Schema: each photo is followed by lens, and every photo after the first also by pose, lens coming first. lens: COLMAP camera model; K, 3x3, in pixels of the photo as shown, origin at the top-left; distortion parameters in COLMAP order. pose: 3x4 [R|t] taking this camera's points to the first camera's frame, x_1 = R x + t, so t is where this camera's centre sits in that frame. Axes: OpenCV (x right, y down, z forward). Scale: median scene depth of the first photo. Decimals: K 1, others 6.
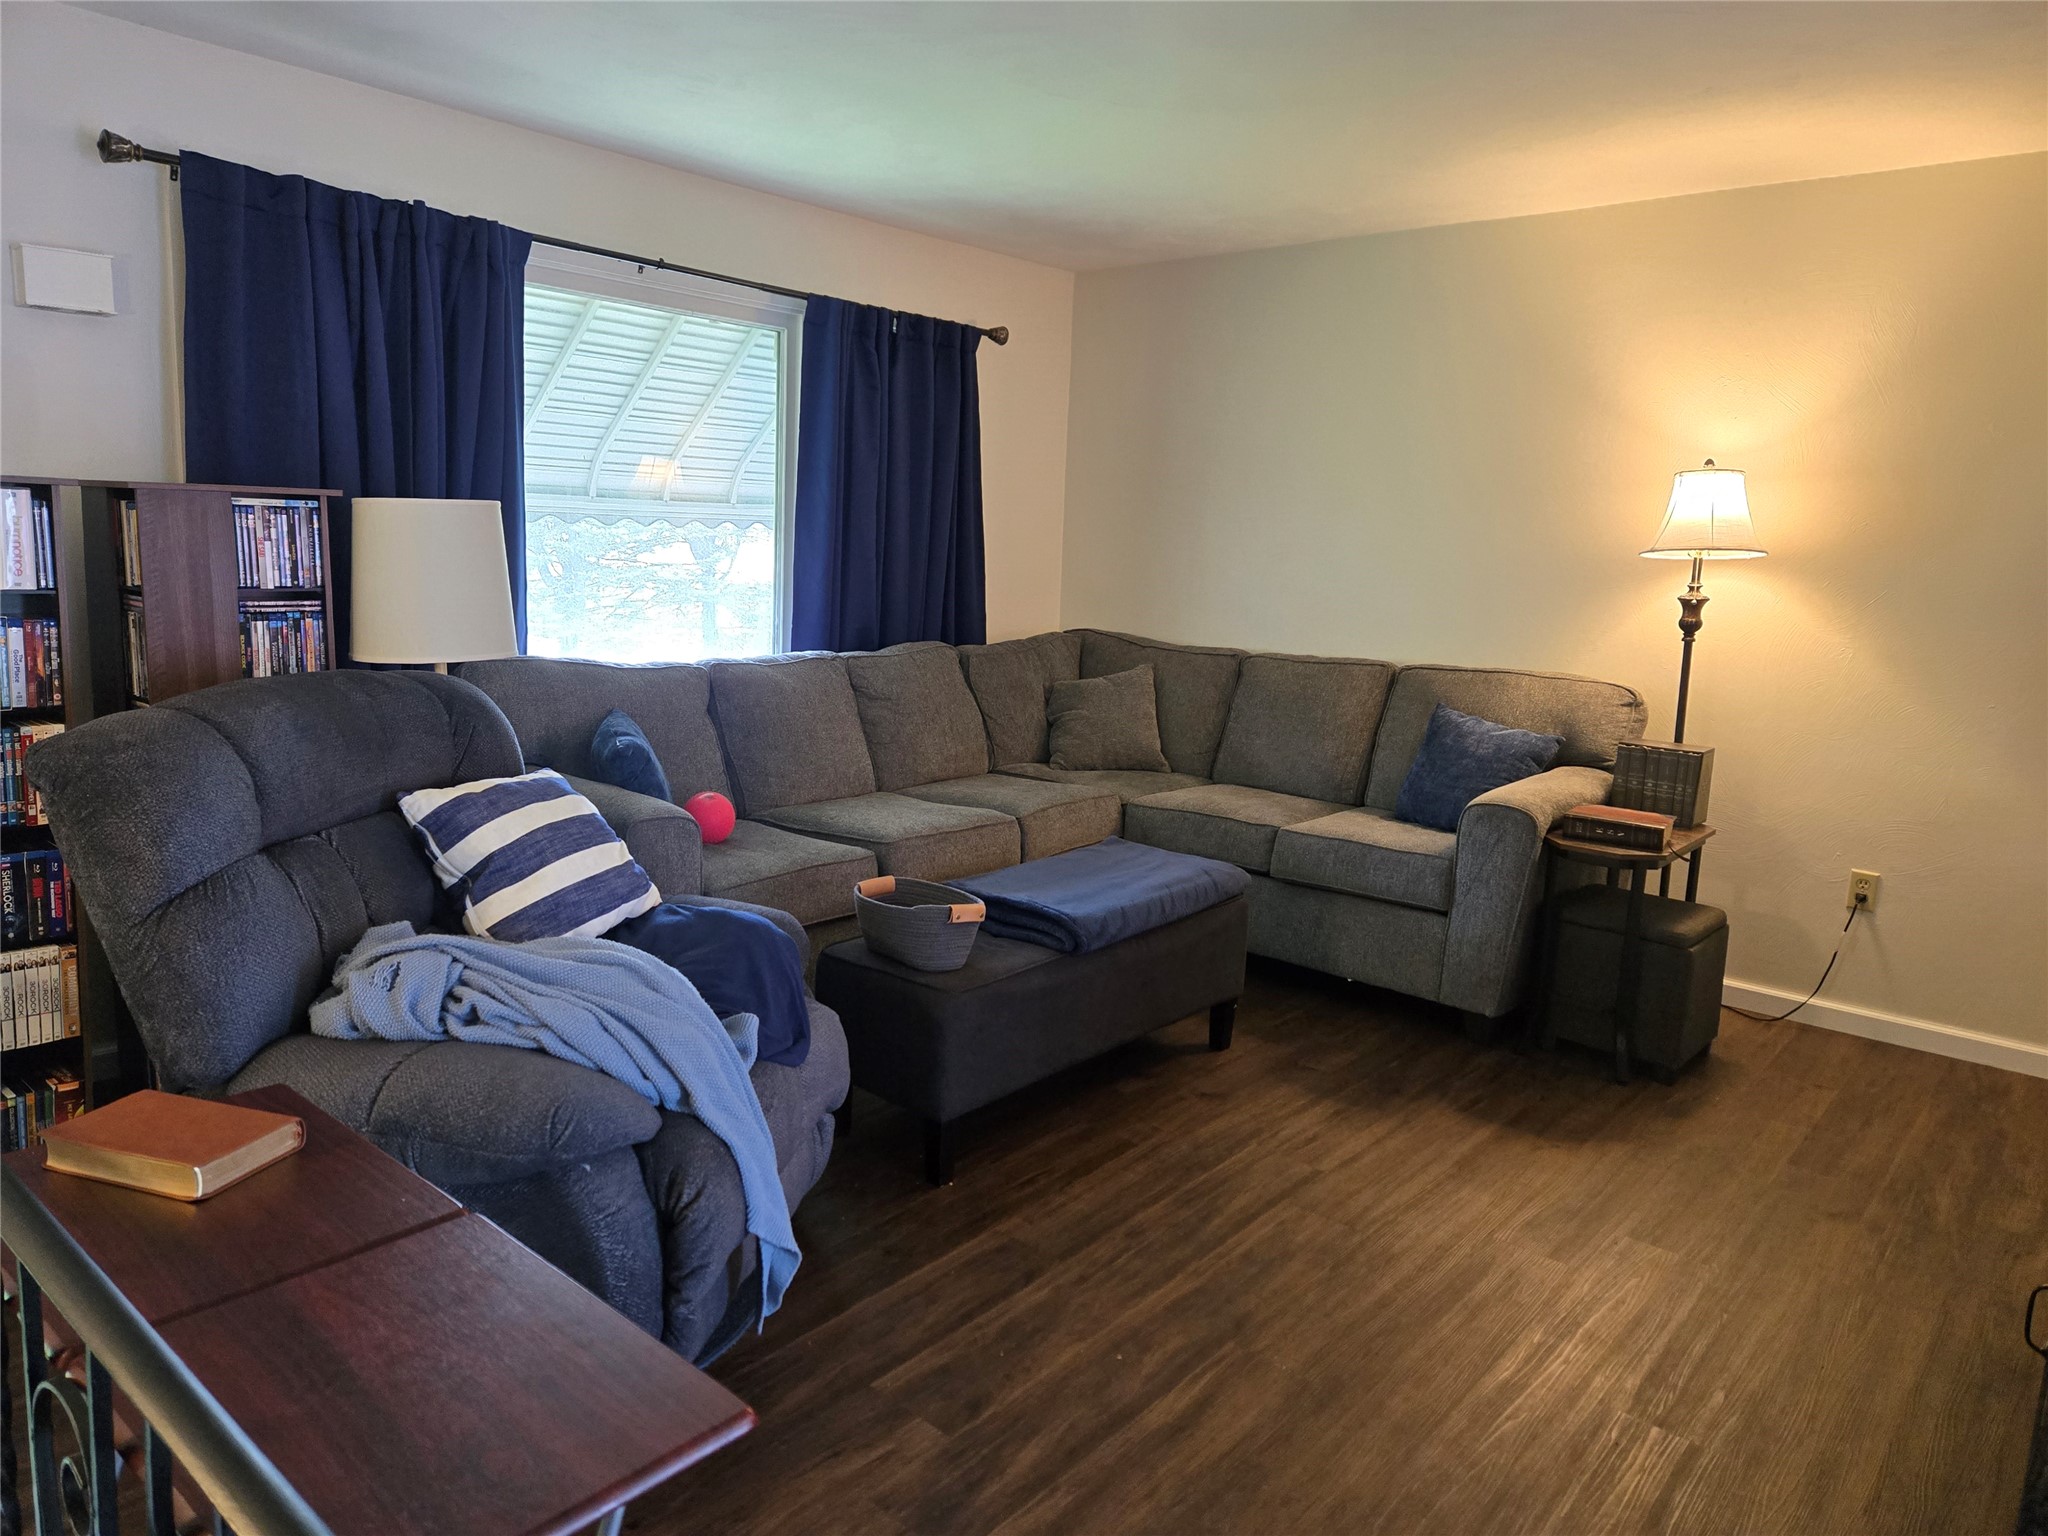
lens RADIAL K [[1375.0, 0, 1013.3], [0, 1375.0, 744.8], [0, 0, 1]] dist [0.078120, -0.067942]
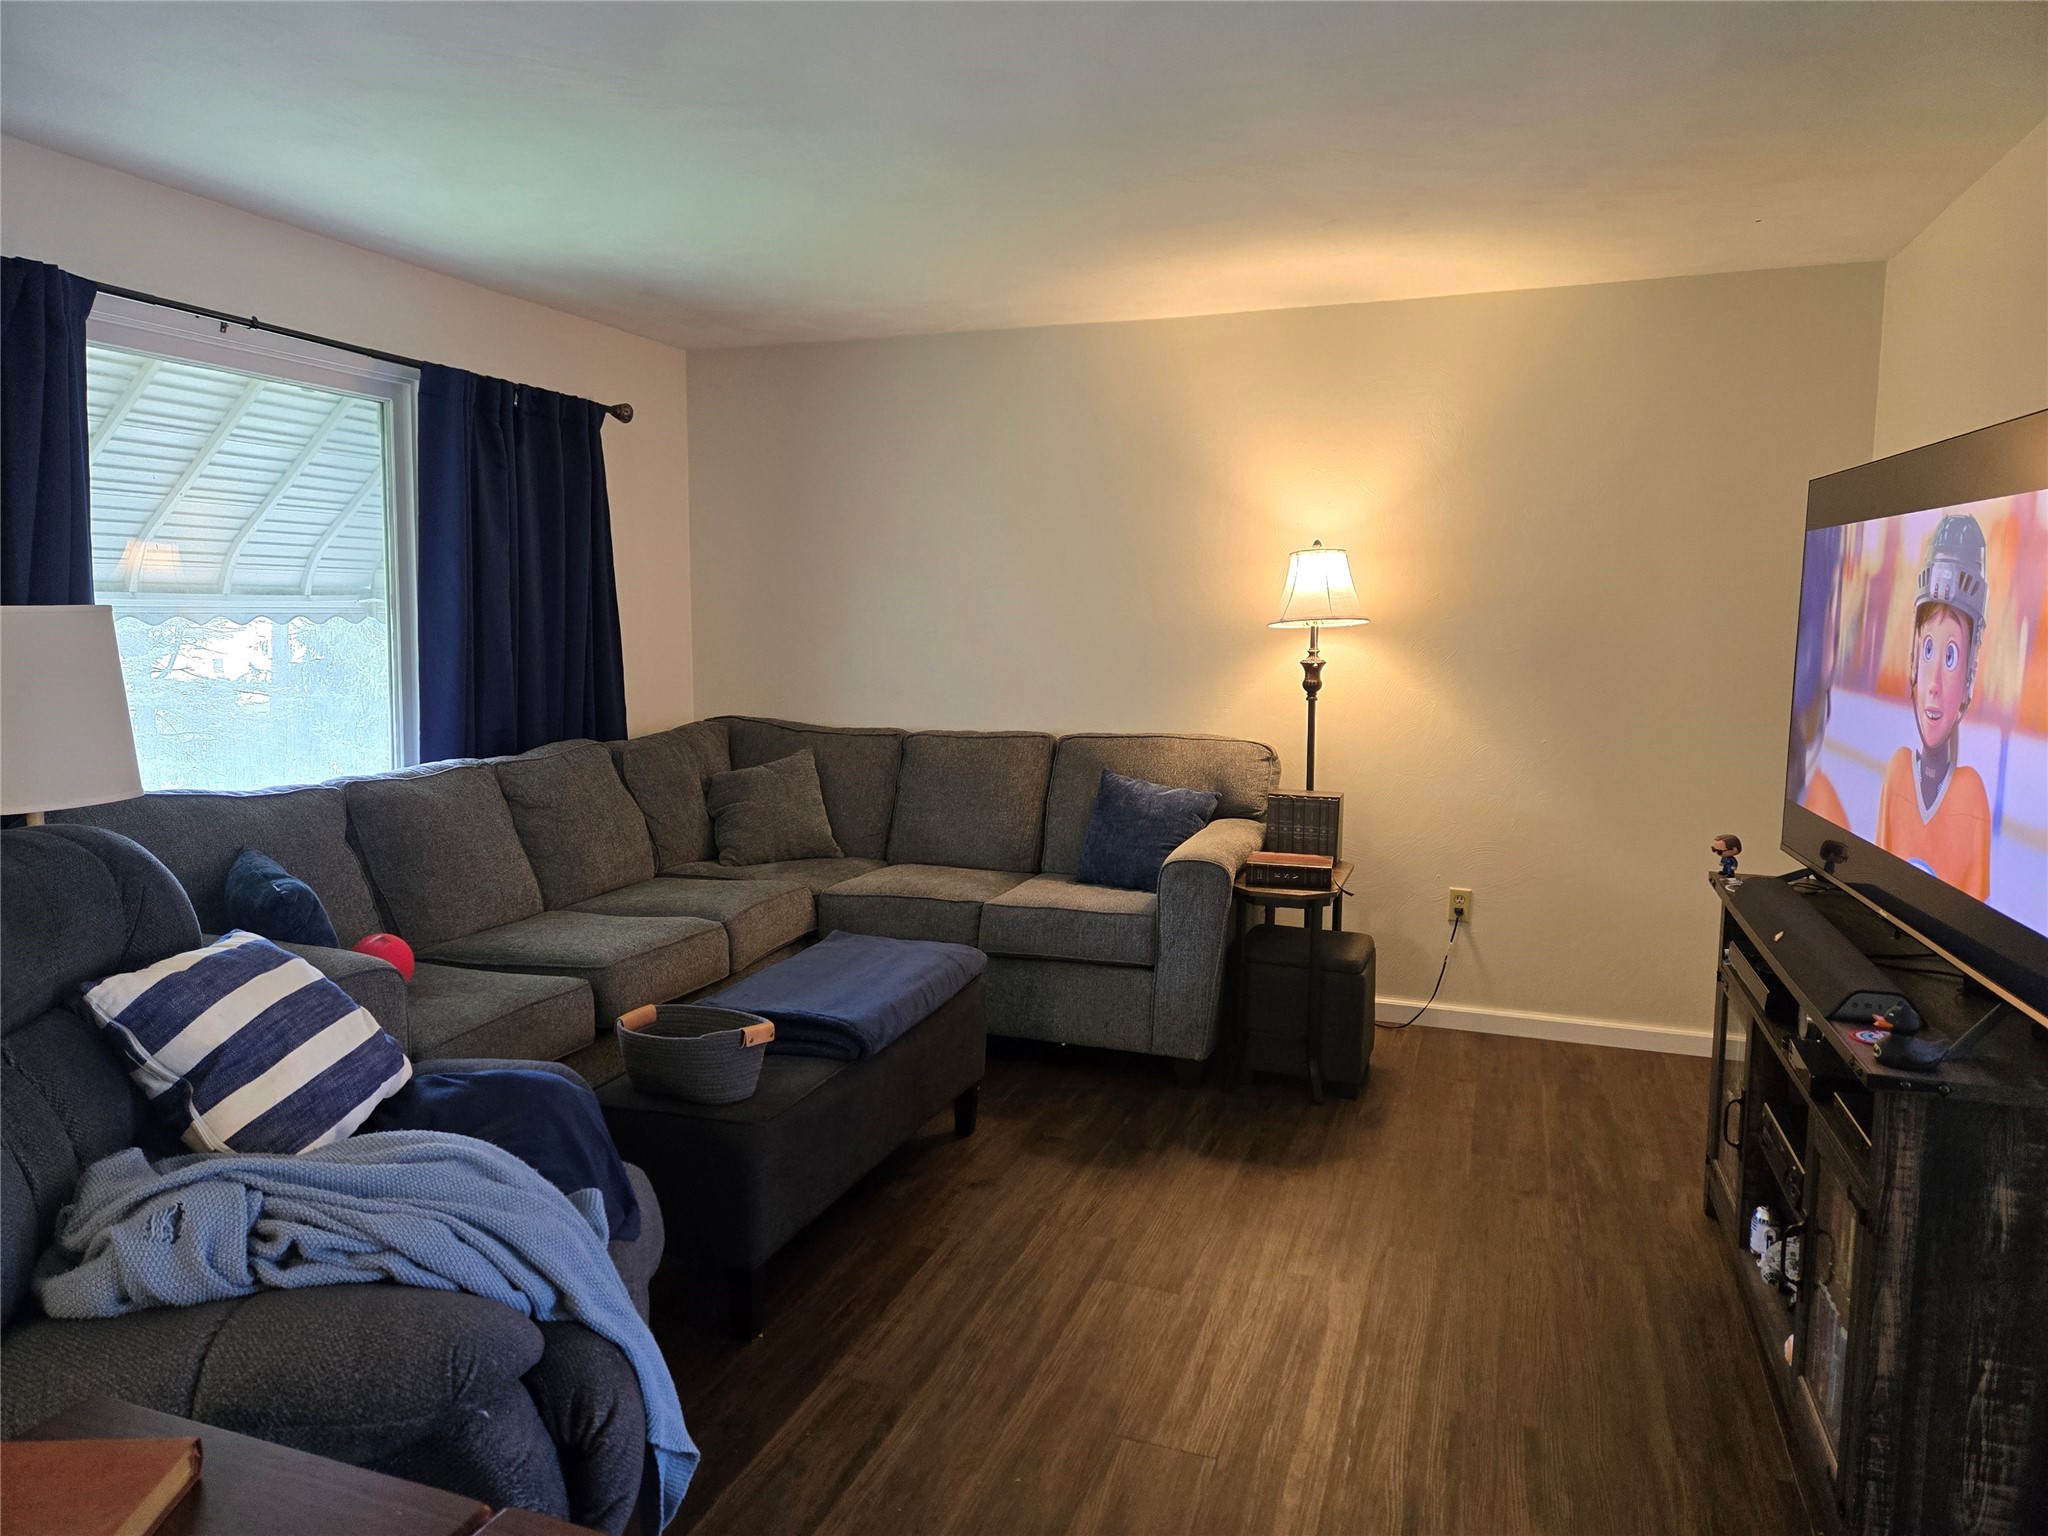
lens RADIAL K [[1375.0, 0, 1013.3], [0, 1375.0, 744.8], [0, 0, 1]] dist [0.078120, -0.067942]
pose [[0.931083, -0.063852, 0.359177, -0.154168], [0.082227, 0.995960, -0.036100, -0.018614], [-0.355421, 0.063146, 0.932571, 0.048151]]
